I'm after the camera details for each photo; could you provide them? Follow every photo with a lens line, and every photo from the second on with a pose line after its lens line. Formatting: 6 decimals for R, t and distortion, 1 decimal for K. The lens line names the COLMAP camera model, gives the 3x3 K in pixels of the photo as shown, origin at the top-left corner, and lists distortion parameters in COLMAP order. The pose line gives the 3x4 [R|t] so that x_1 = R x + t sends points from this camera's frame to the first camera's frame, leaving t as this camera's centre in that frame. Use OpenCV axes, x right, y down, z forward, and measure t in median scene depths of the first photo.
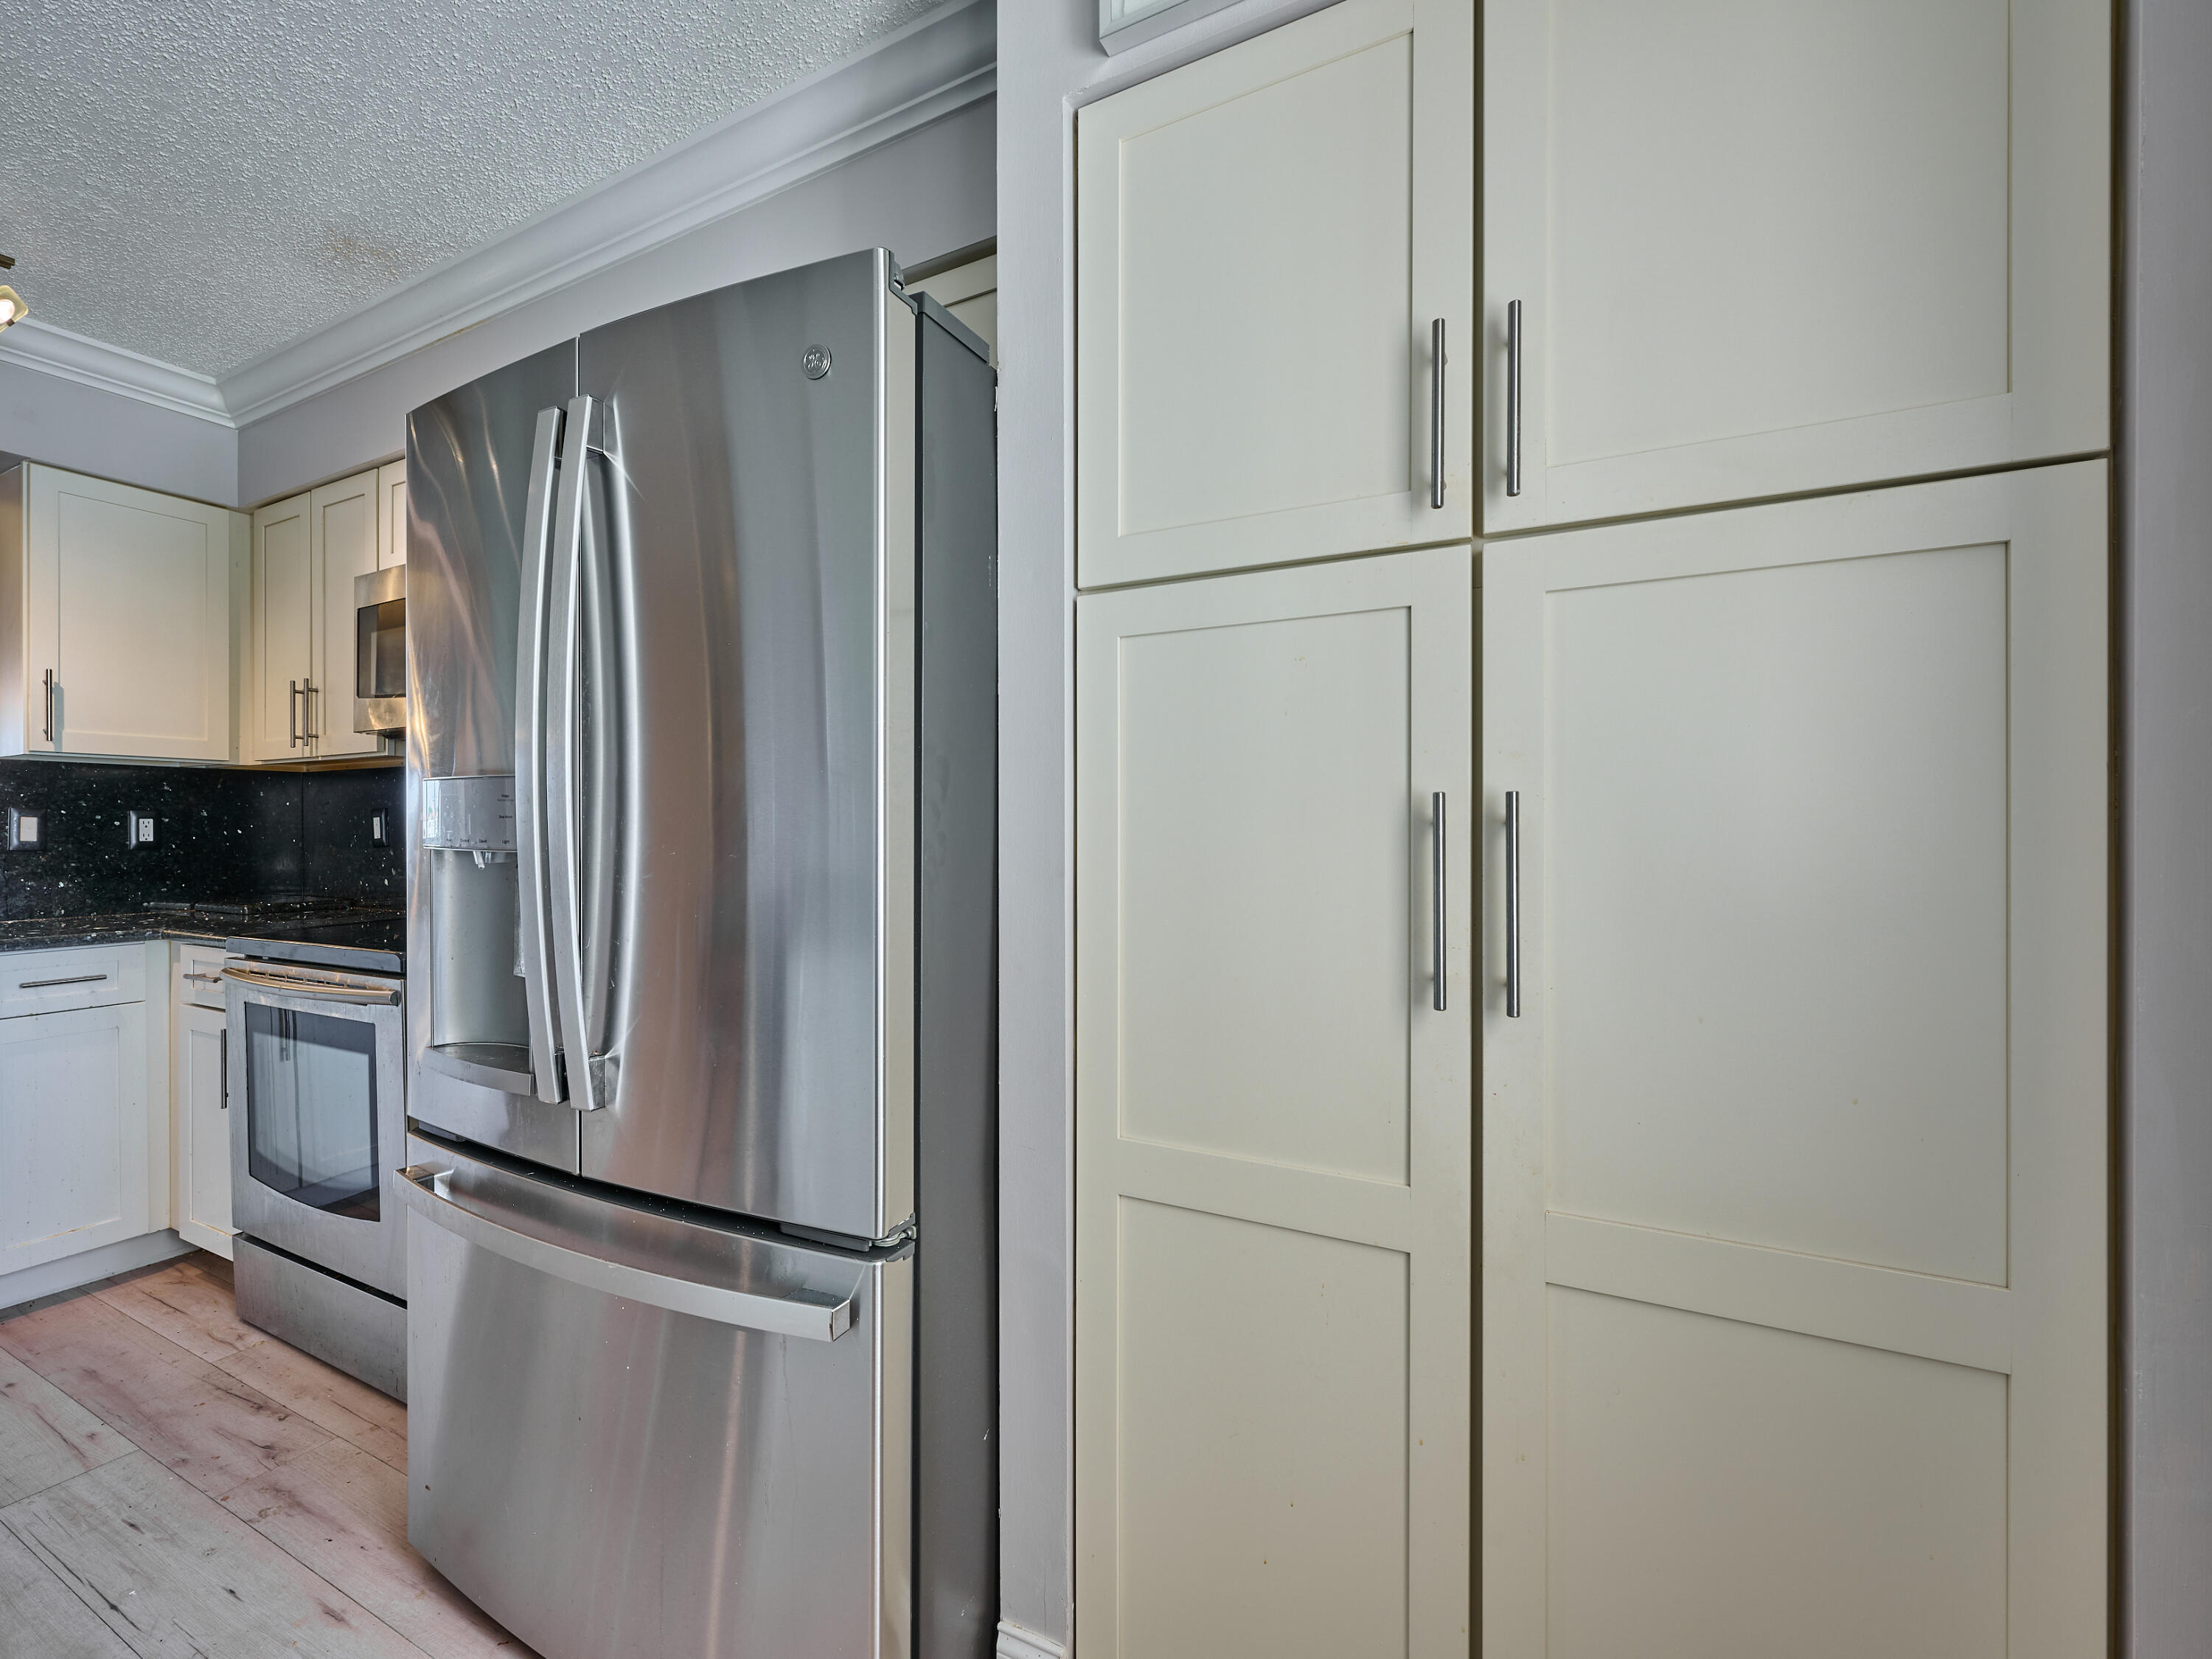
lens RADIAL K [[997.2, 0, 993.7], [0, 997.2, 834.4], [0, 0, 1]] dist [0.000590, -0.000556]
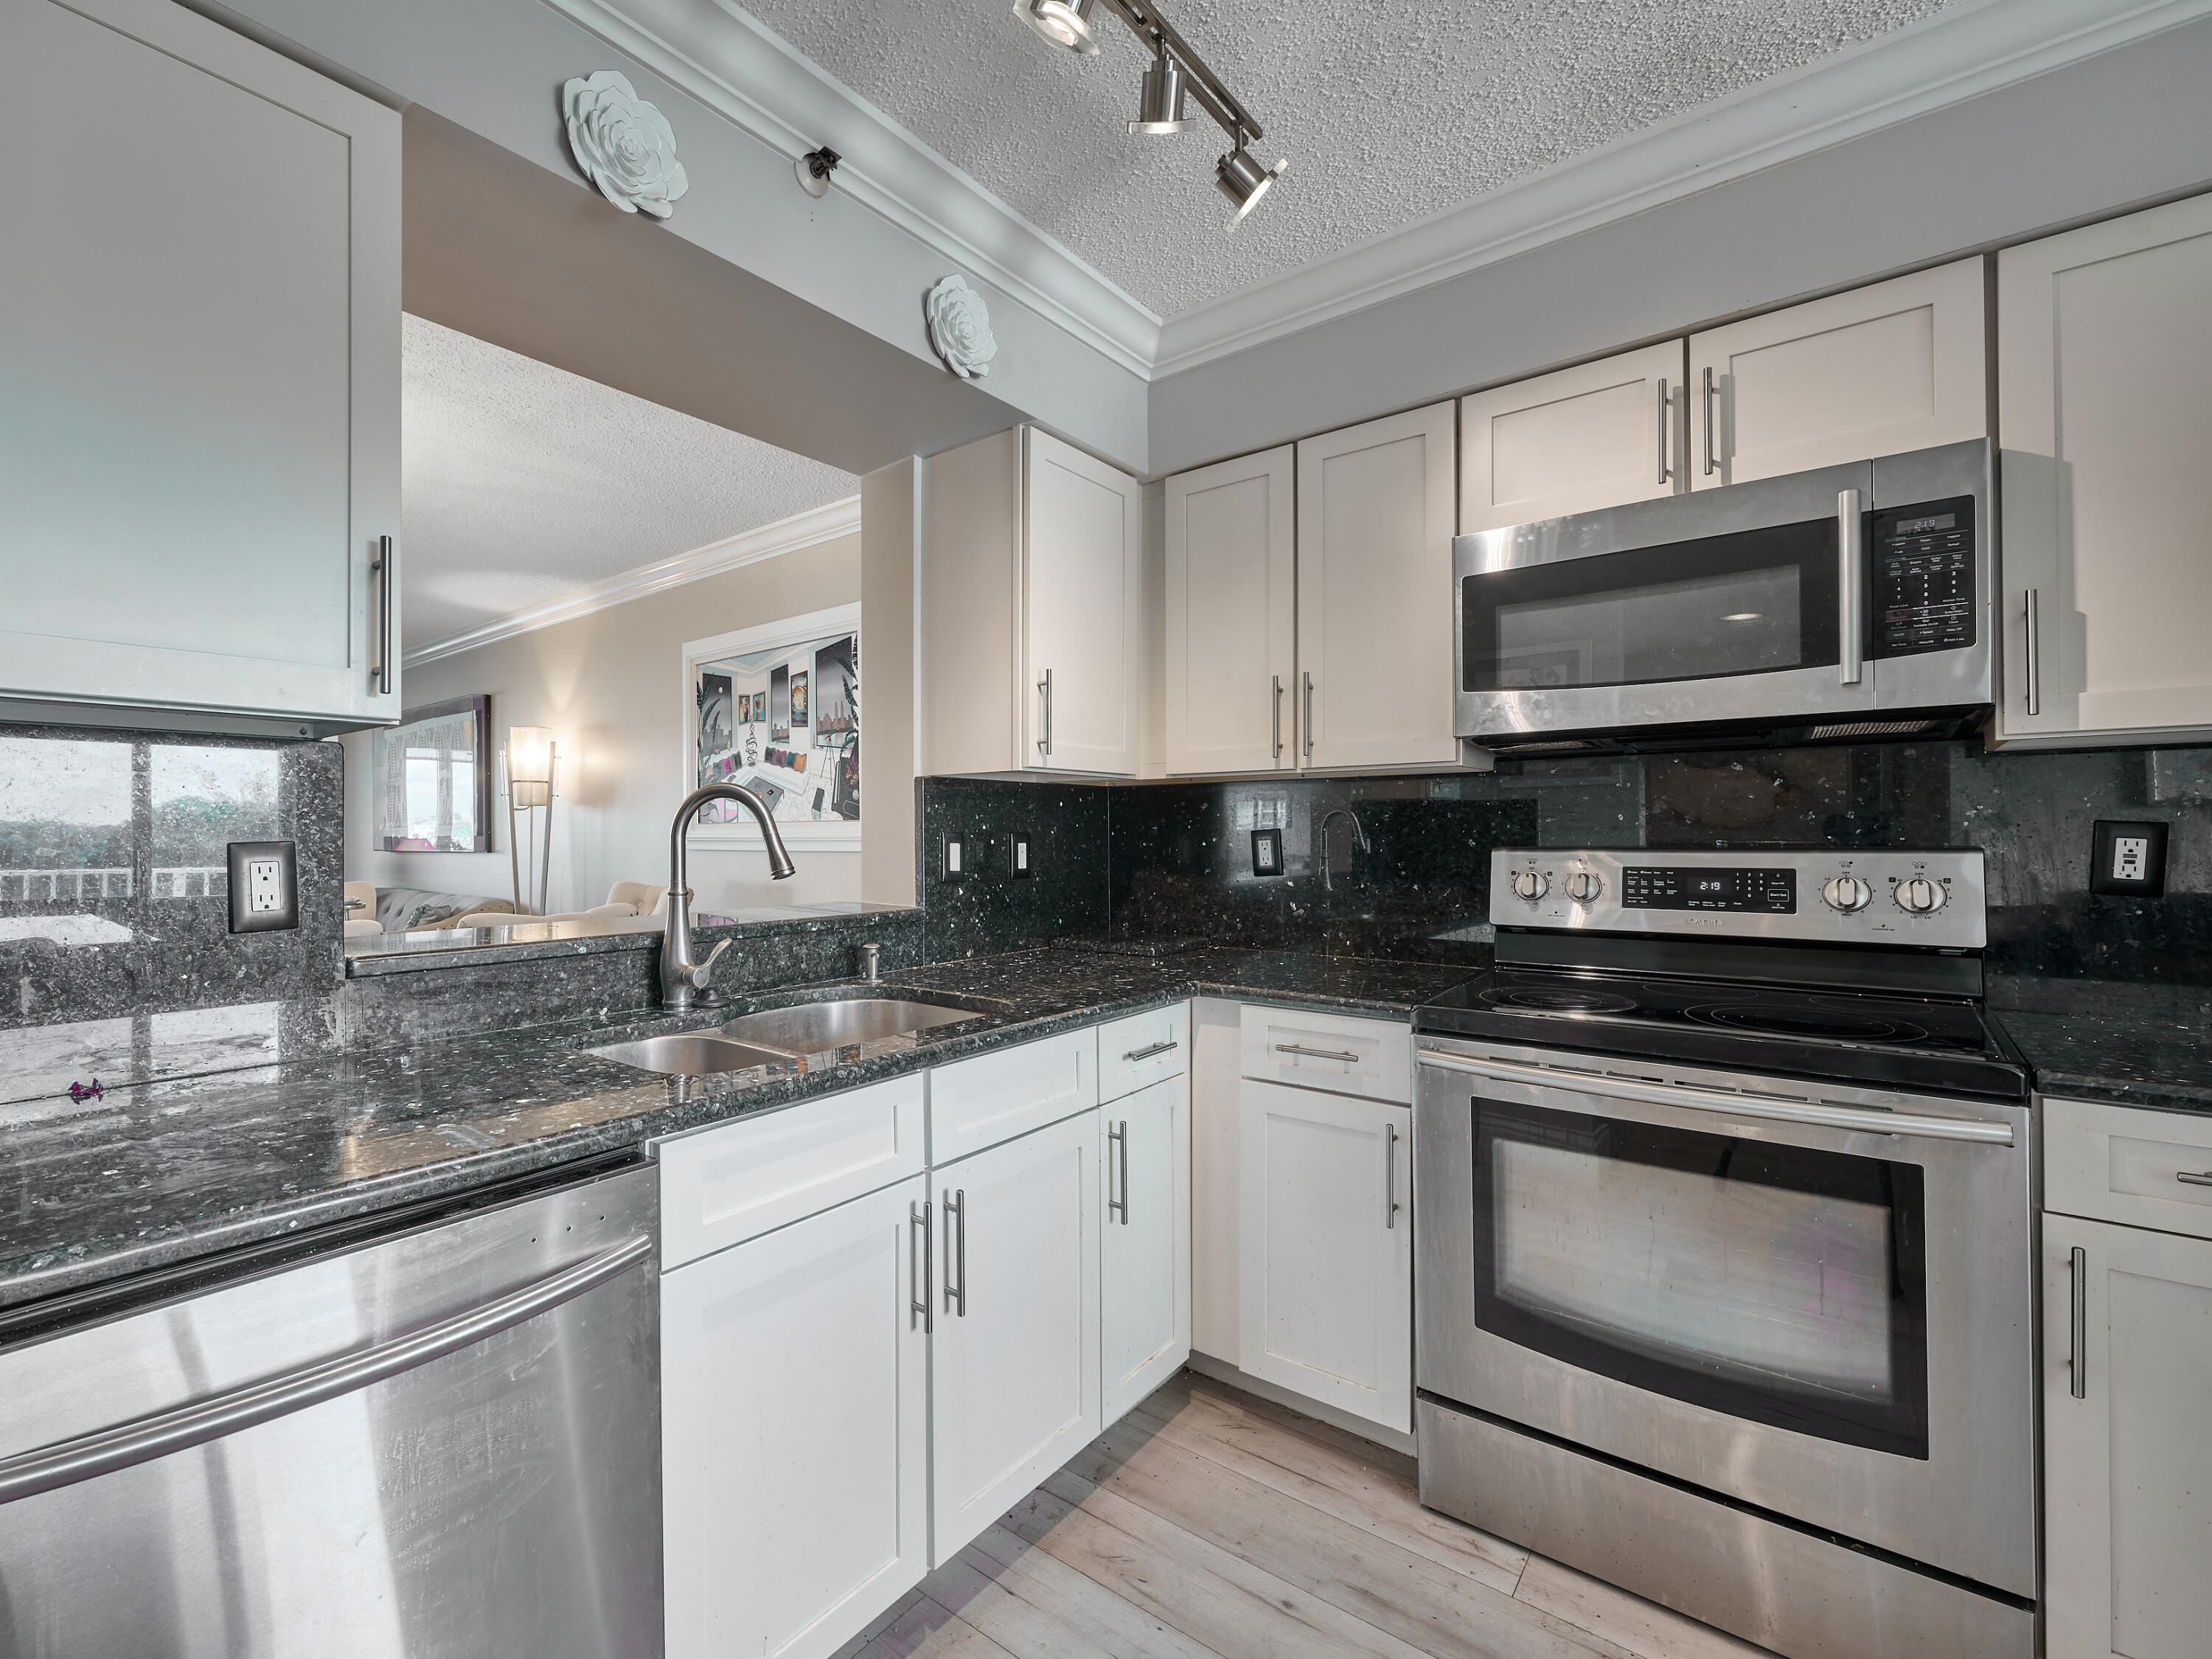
lens RADIAL K [[990.5, 0, 950.4], [0, 990.5, 829.2], [0, 0, 1]] dist [-0.002354, 0.000274]
pose [[0.981125, -0.002492, -0.193358, -0.882438], [0.001060, 0.999971, -0.007511, -0.024988], [0.193372, 0.007165, 0.981099, 0.169551]]
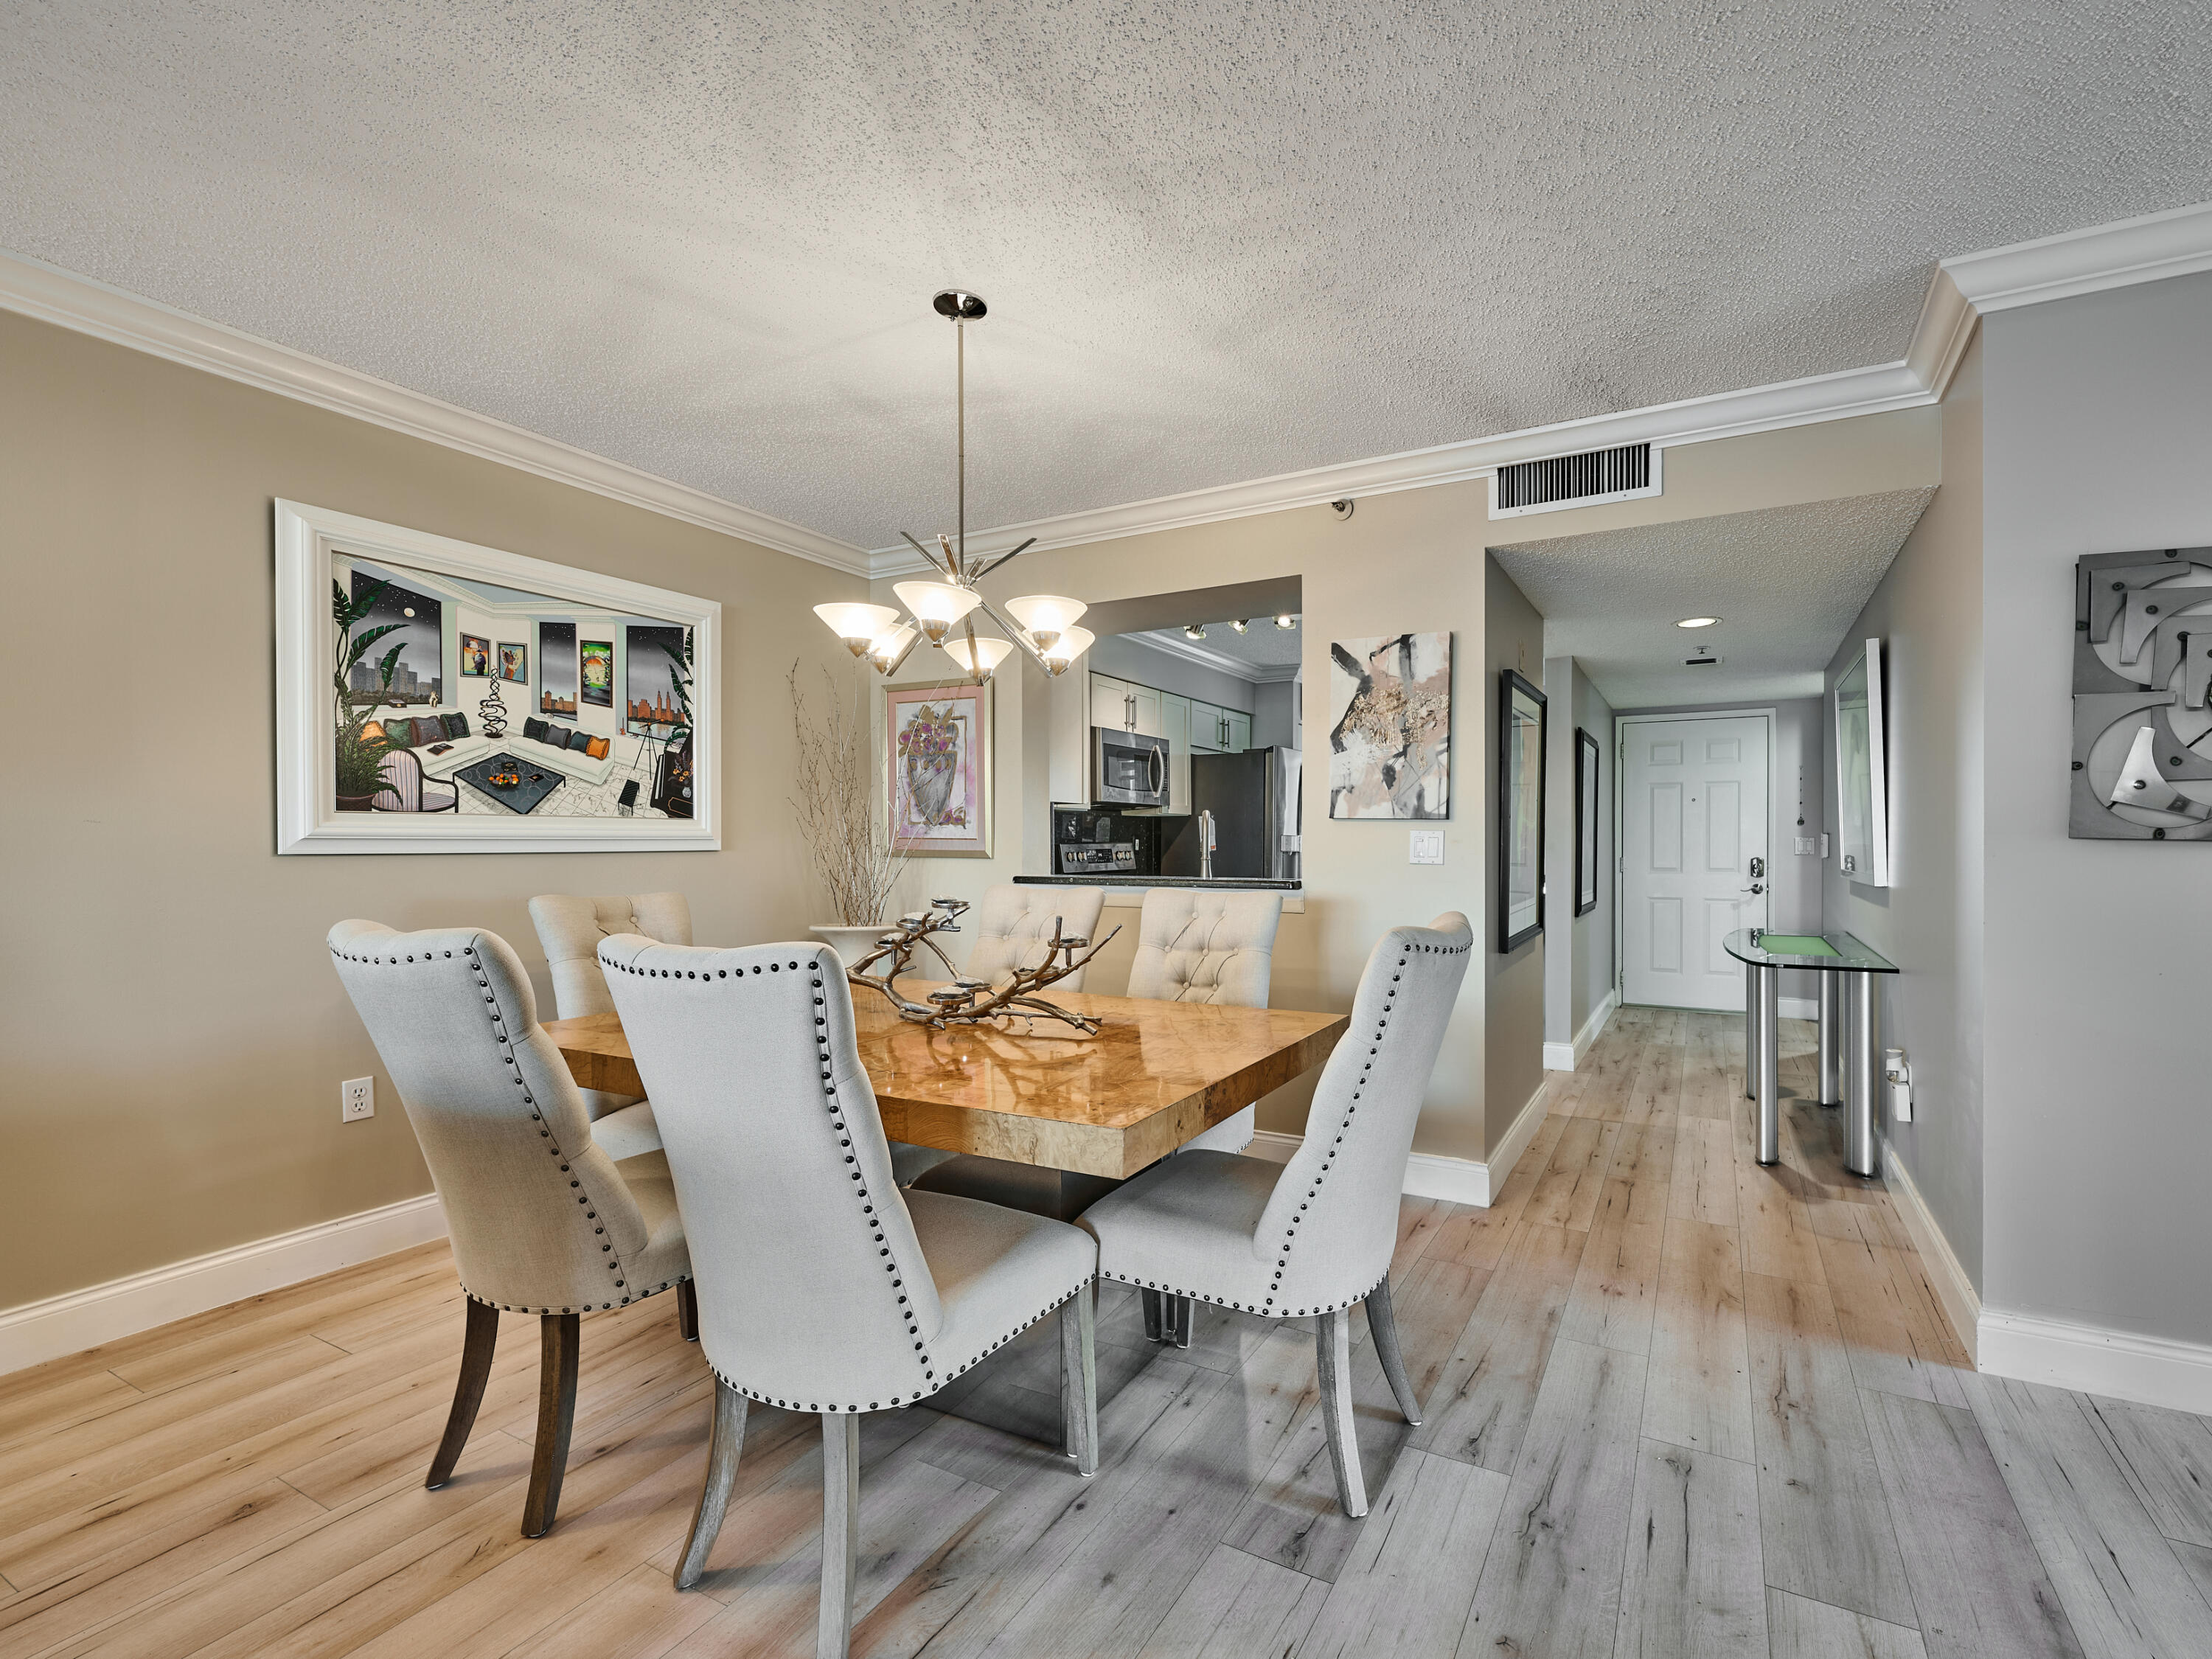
lens RADIAL K [[997.2, 0, 1181.5], [0, 997.2, 853.5], [0, 0, 1]] dist [0.000590, -0.000556]
pose [[-0.035586, -0.006587, 0.999345, -2.726322], [0.004913, 0.999965, 0.006766, -0.005983], [-0.999355, 0.005151, -0.035553, 0.904350]]
